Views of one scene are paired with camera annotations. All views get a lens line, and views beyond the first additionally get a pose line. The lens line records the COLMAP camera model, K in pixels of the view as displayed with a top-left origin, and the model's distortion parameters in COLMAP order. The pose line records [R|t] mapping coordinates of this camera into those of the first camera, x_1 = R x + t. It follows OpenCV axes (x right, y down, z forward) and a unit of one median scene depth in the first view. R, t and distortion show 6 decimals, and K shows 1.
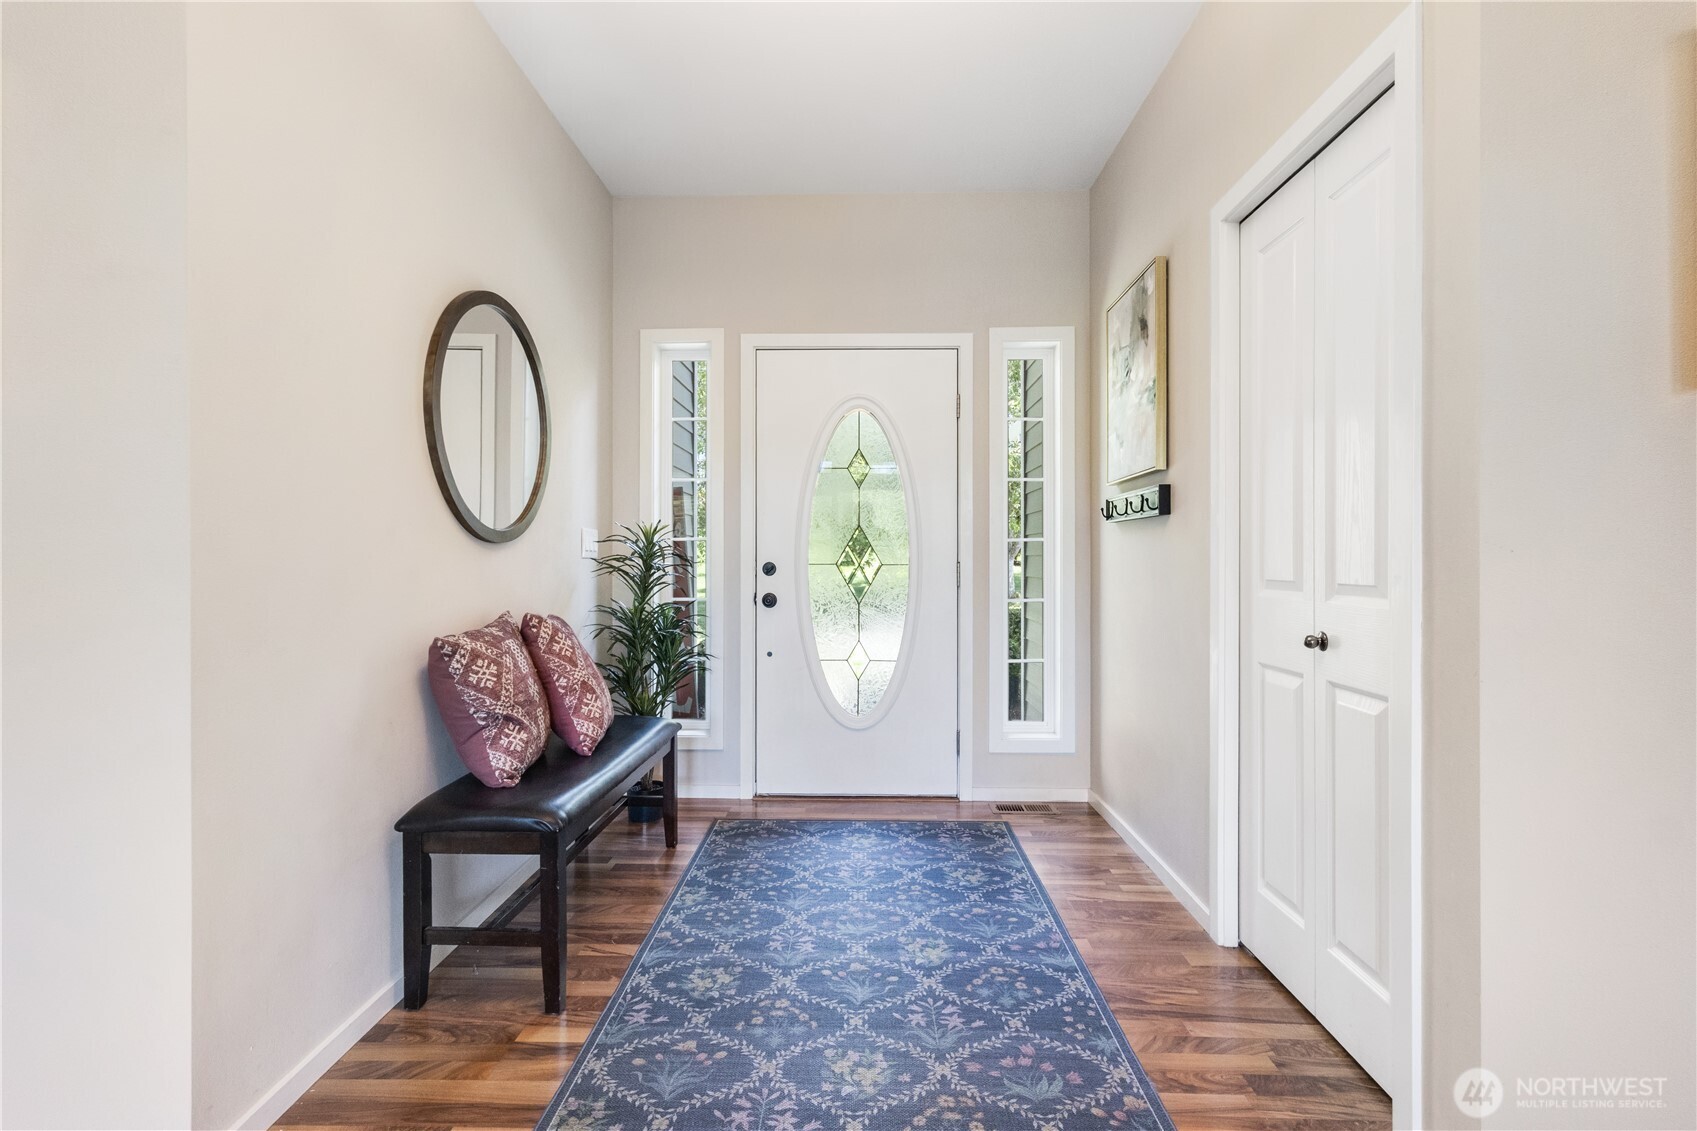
lens RADIAL K [[785.7, 0, 845.8], [0, 785.7, 558.2], [0, 0, 1]] dist [0.001112, 0.000021]
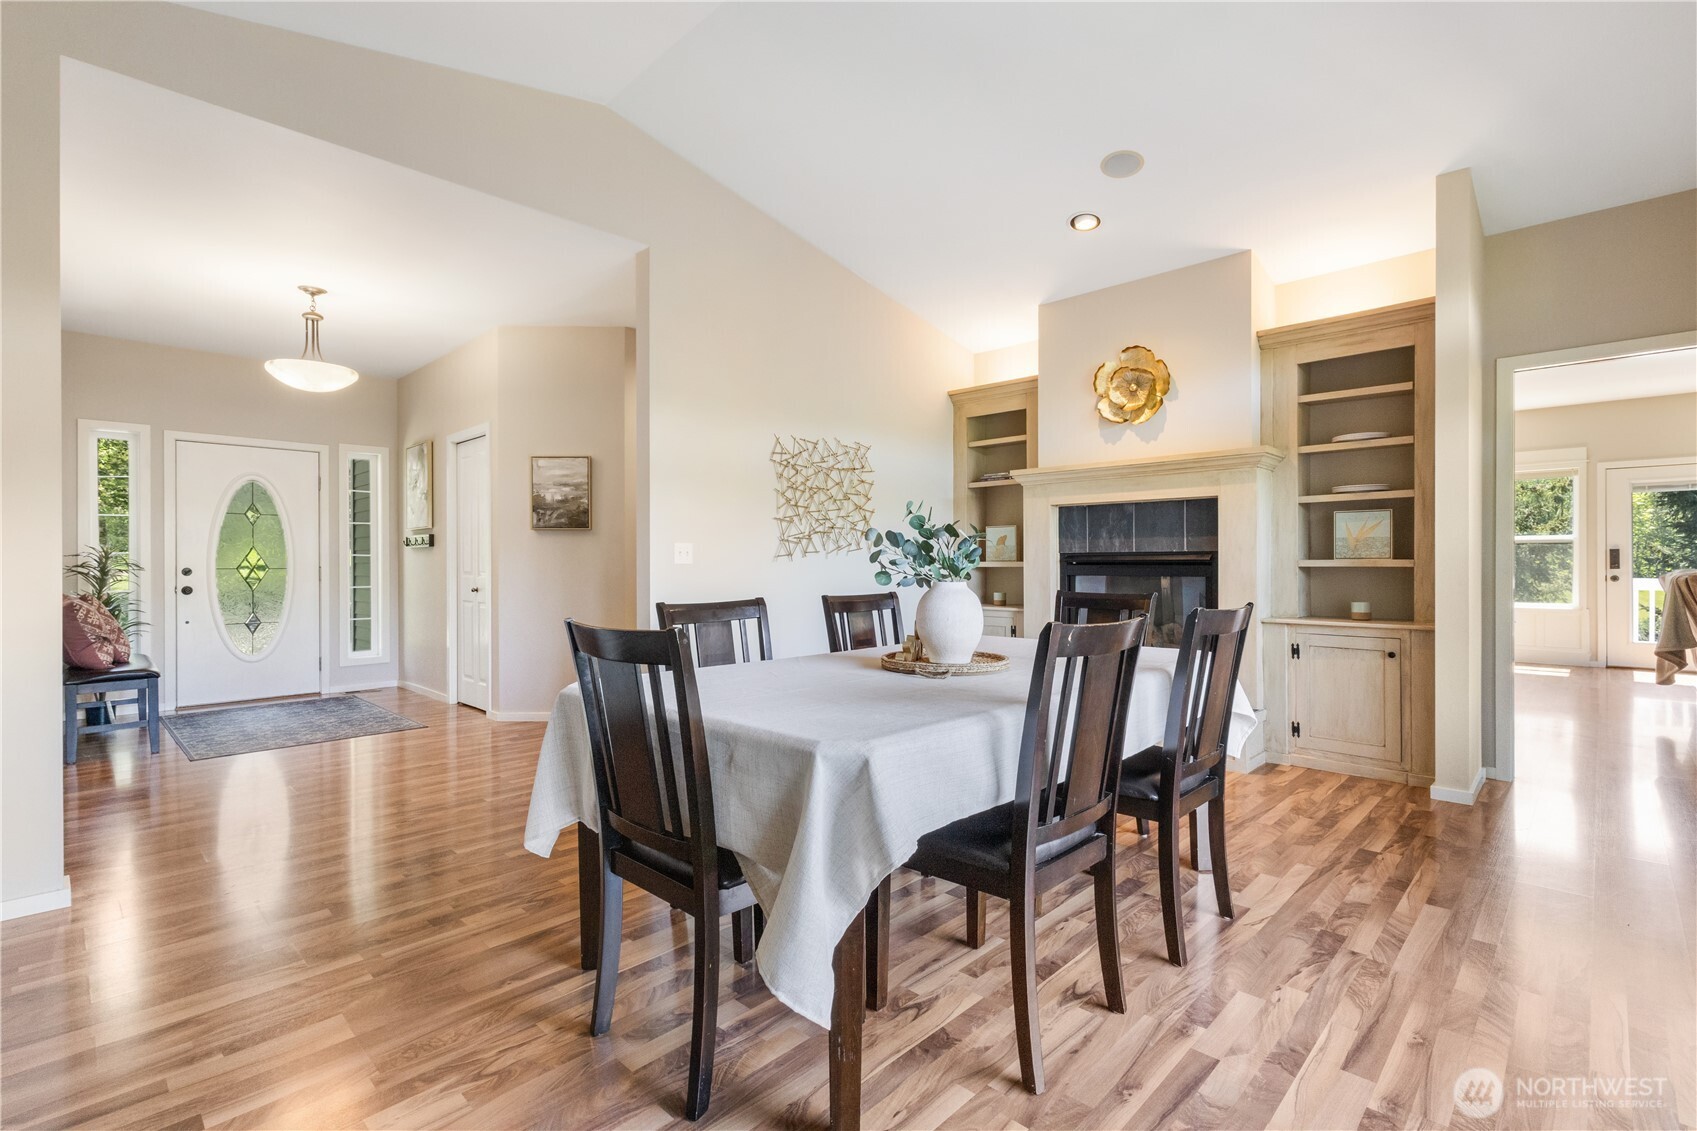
lens RADIAL K [[785.7, 0, 848.3], [0, 785.7, 562.4], [0, 0, 1]] dist [0.001112, 0.000021]
pose [[0.680855, -0.002019, 0.732416, -0.421724], [0.004233, 0.999990, -0.001179, 0.001499], [-0.732406, 0.003904, 0.680857, -1.356830]]
